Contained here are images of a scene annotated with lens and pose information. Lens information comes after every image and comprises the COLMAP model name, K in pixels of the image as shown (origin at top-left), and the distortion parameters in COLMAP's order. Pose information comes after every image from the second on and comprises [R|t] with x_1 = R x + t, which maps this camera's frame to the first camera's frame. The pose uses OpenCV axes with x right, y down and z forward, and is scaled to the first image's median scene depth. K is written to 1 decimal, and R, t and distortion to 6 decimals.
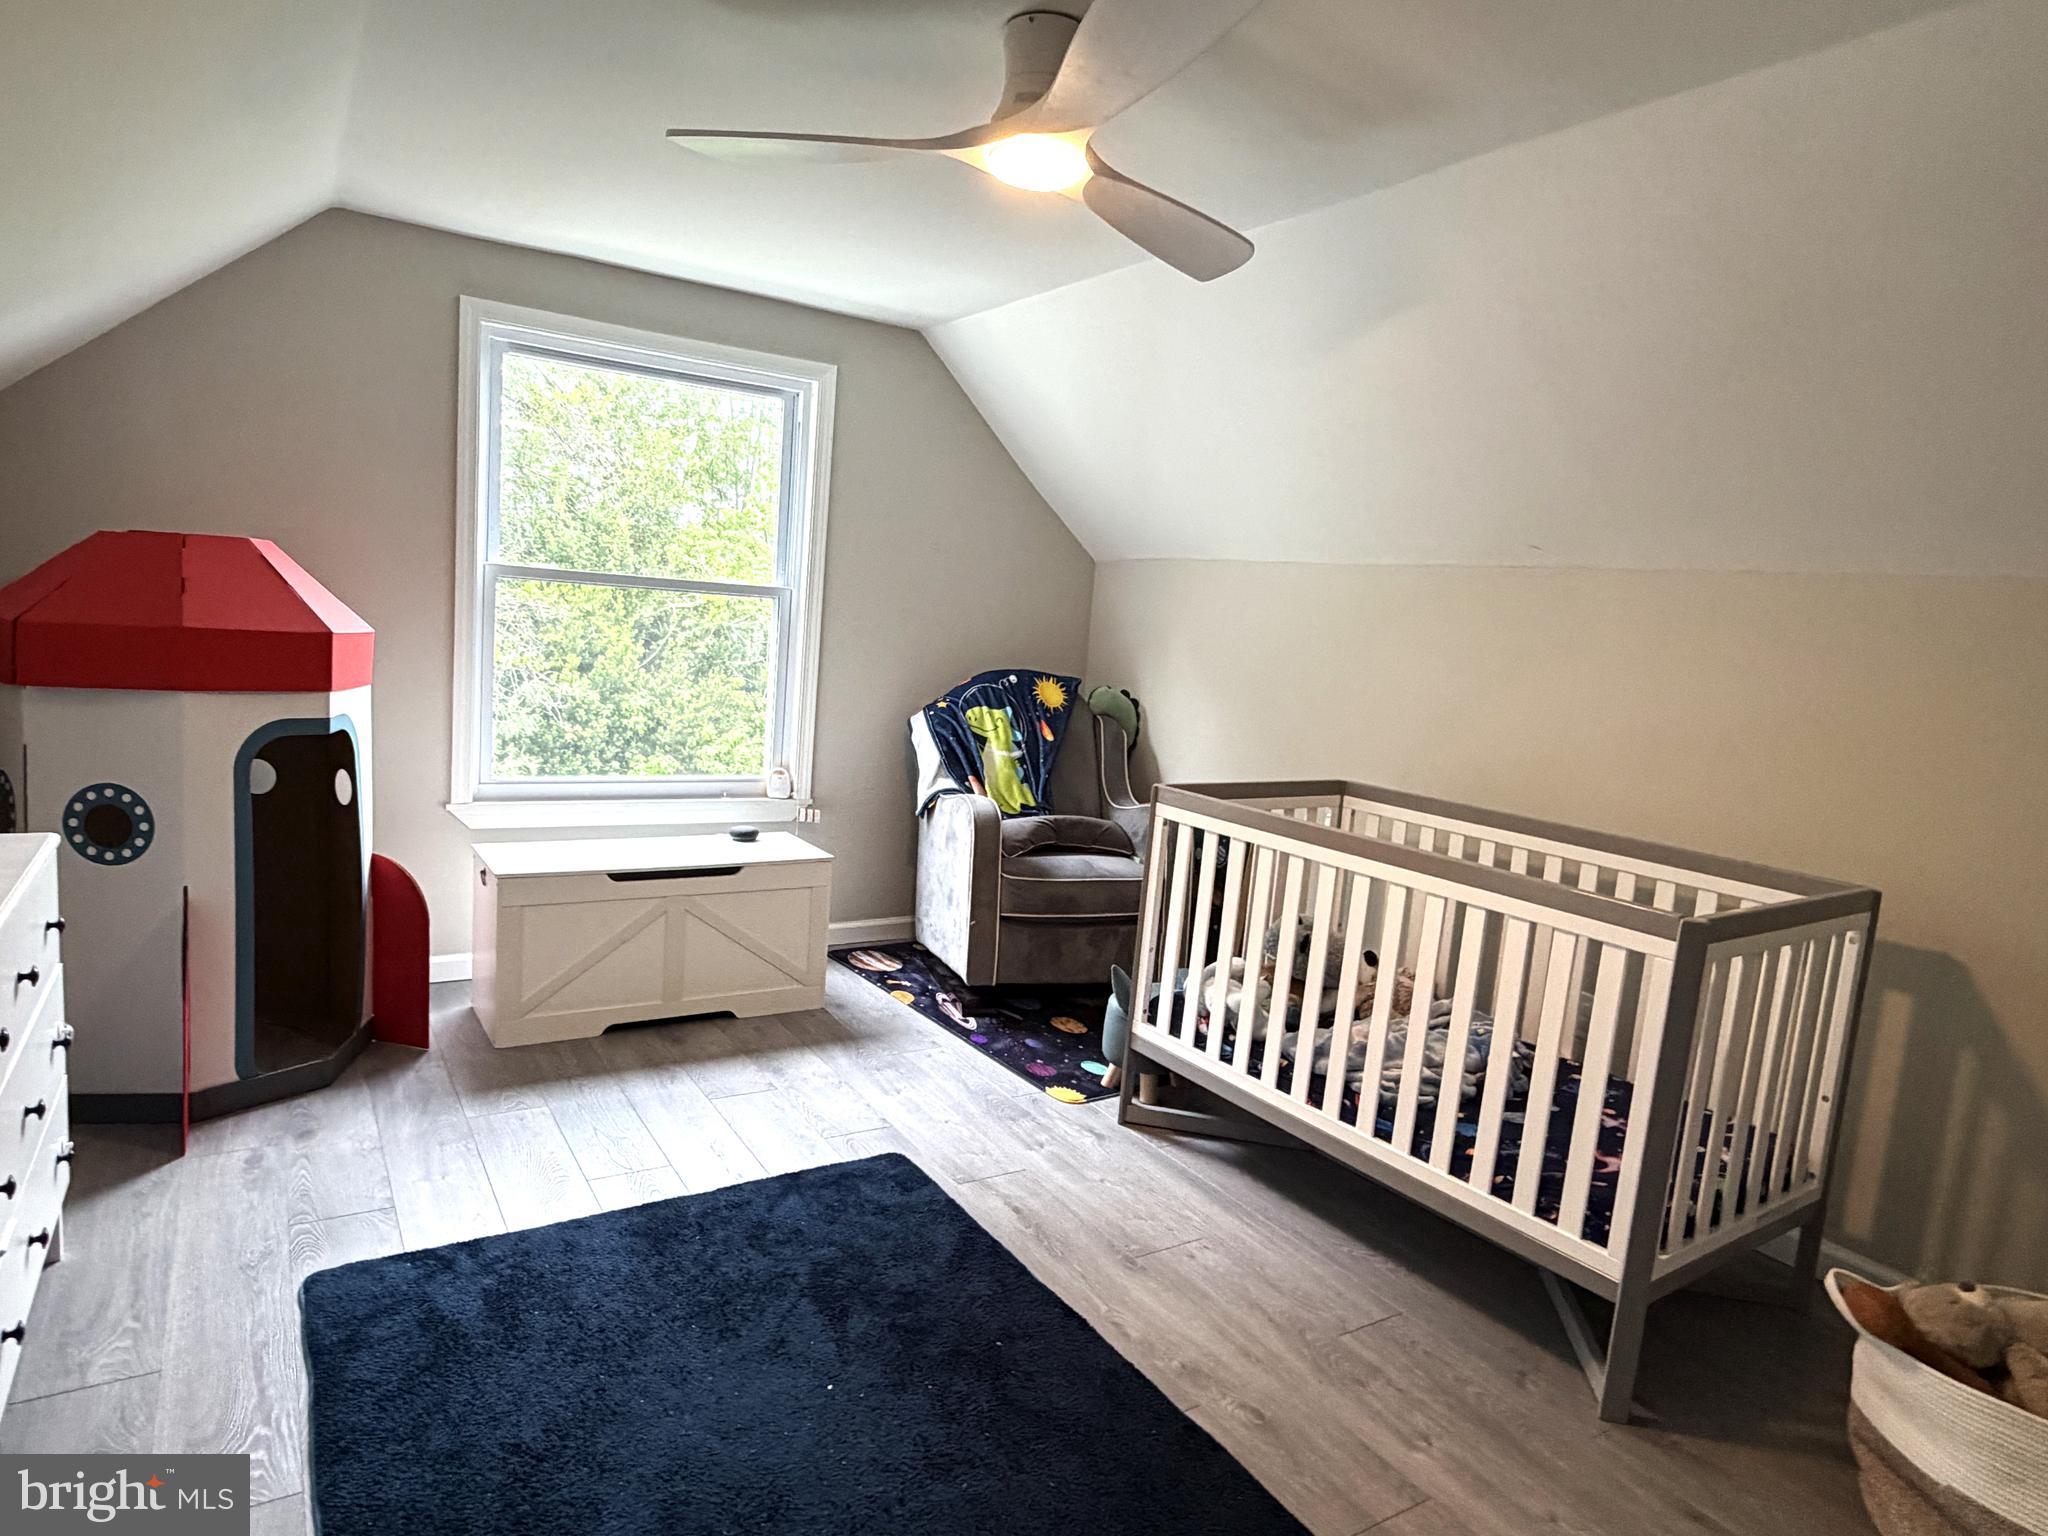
lens RADIAL K [[1177.8, 0, 1017.4], [0, 1177.8, 771.8], [0, 0, 1]] dist [0.001196, -0.000067]
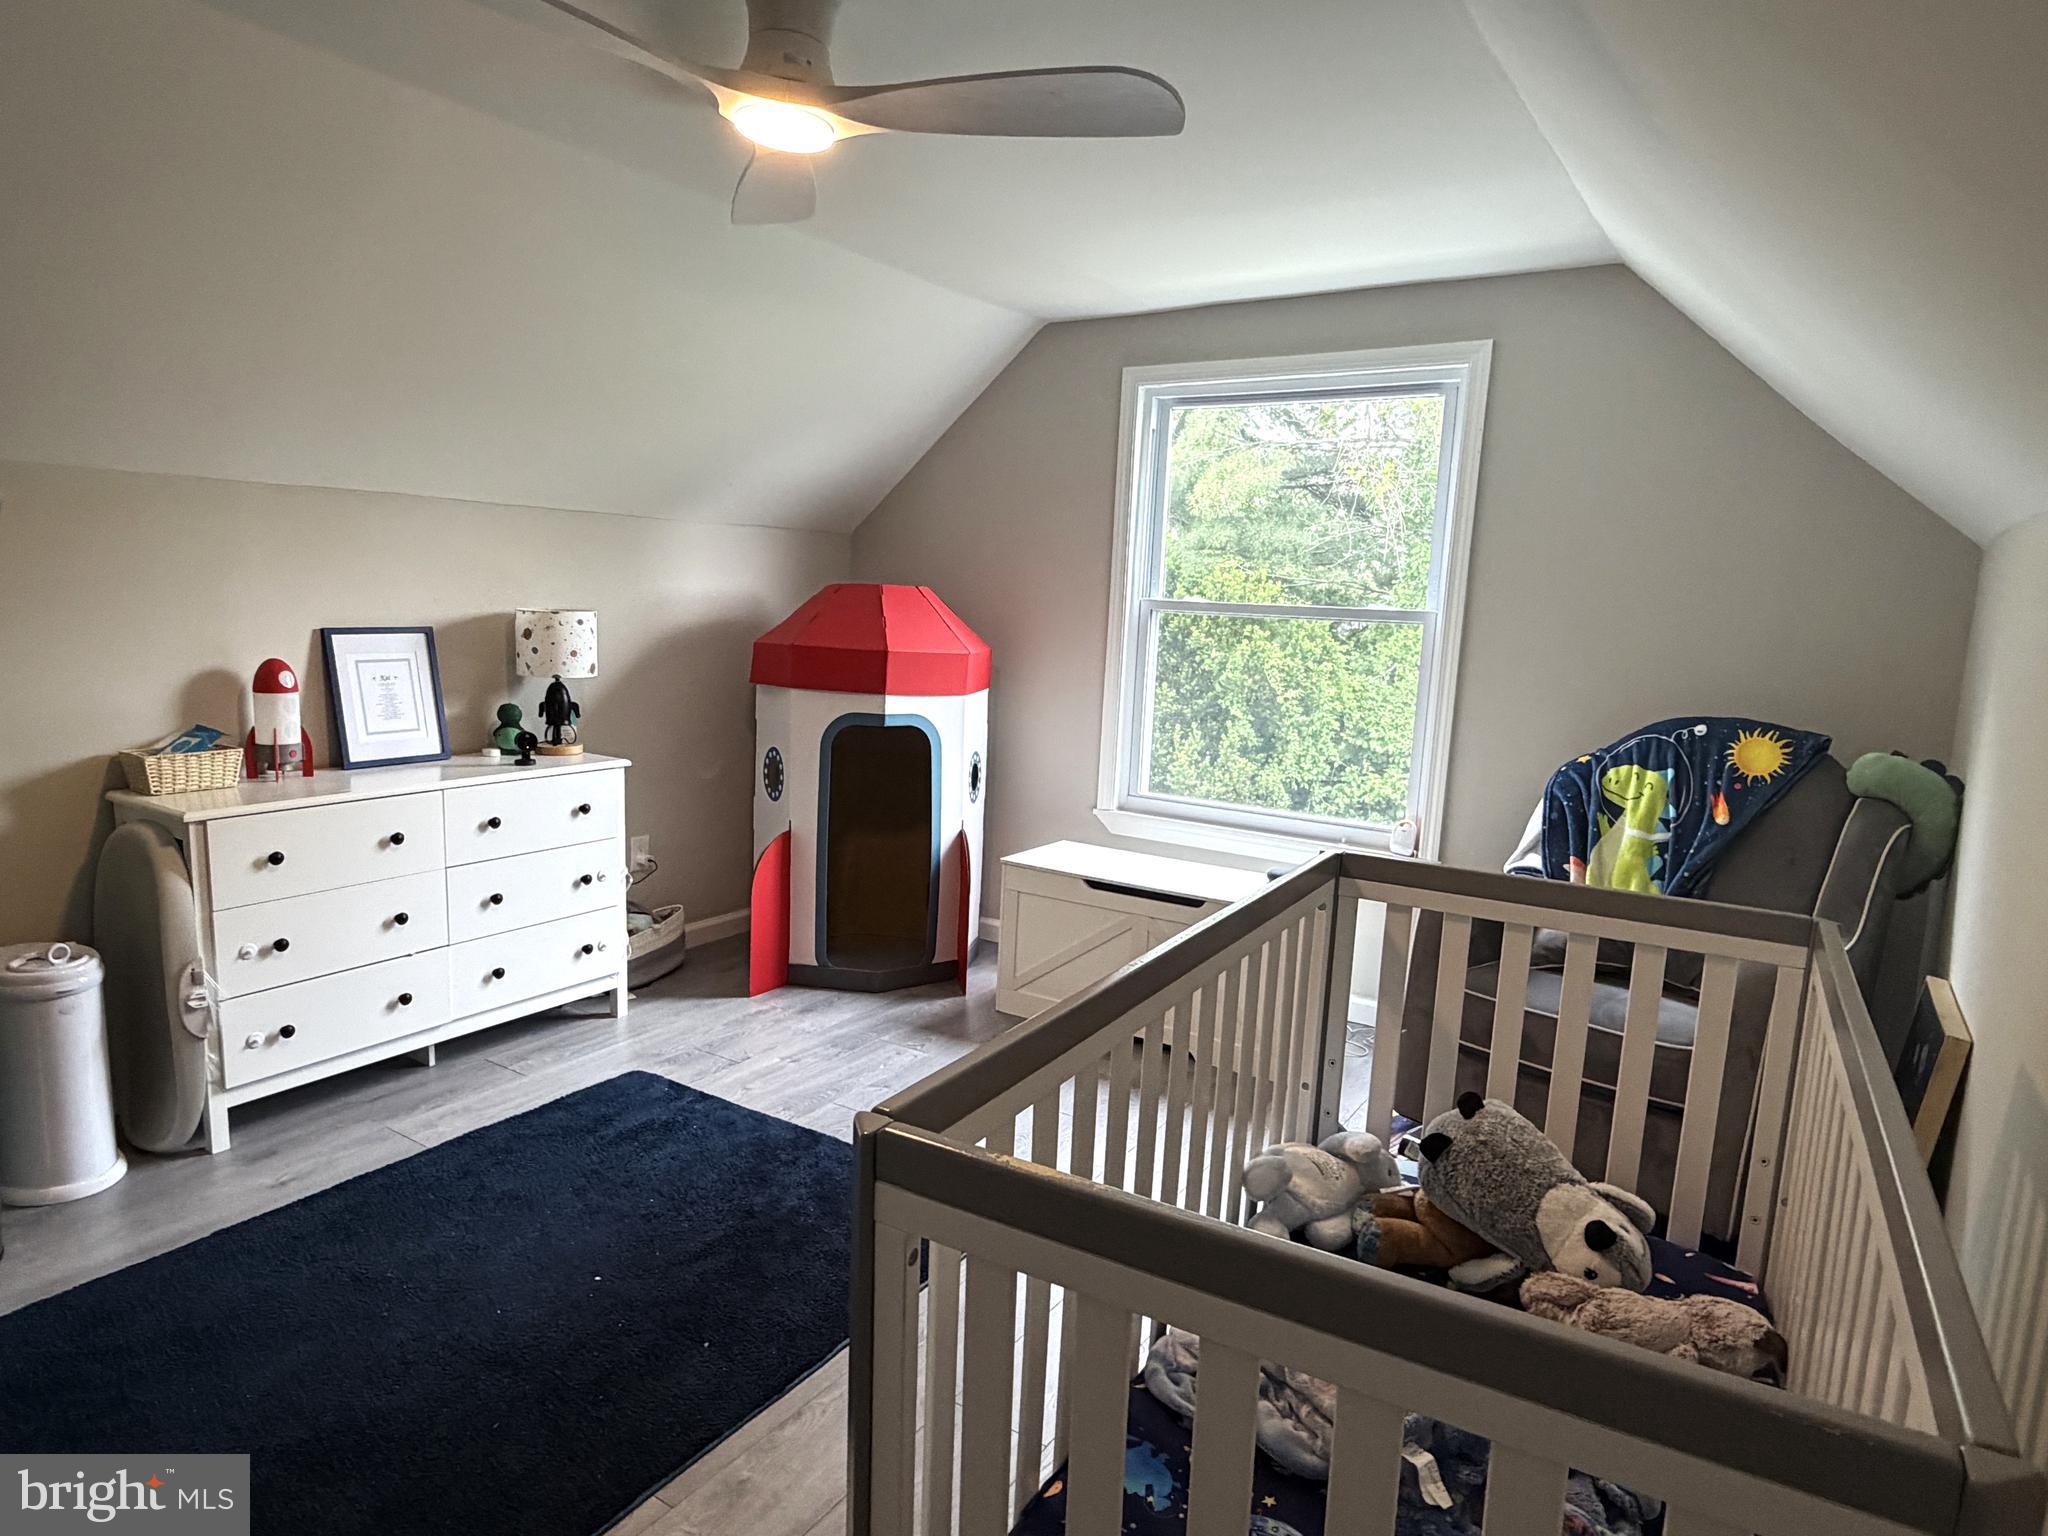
lens RADIAL K [[1177.8, 0, 1016.3], [0, 1177.8, 762.4], [0, 0, 1]] dist [0.001196, -0.000067]
pose [[0.437235, 0.066868, -0.896858, 0.451554], [-0.129170, 0.991562, 0.010956, -0.017338], [0.890023, 0.111057, 0.442183, 0.361170]]
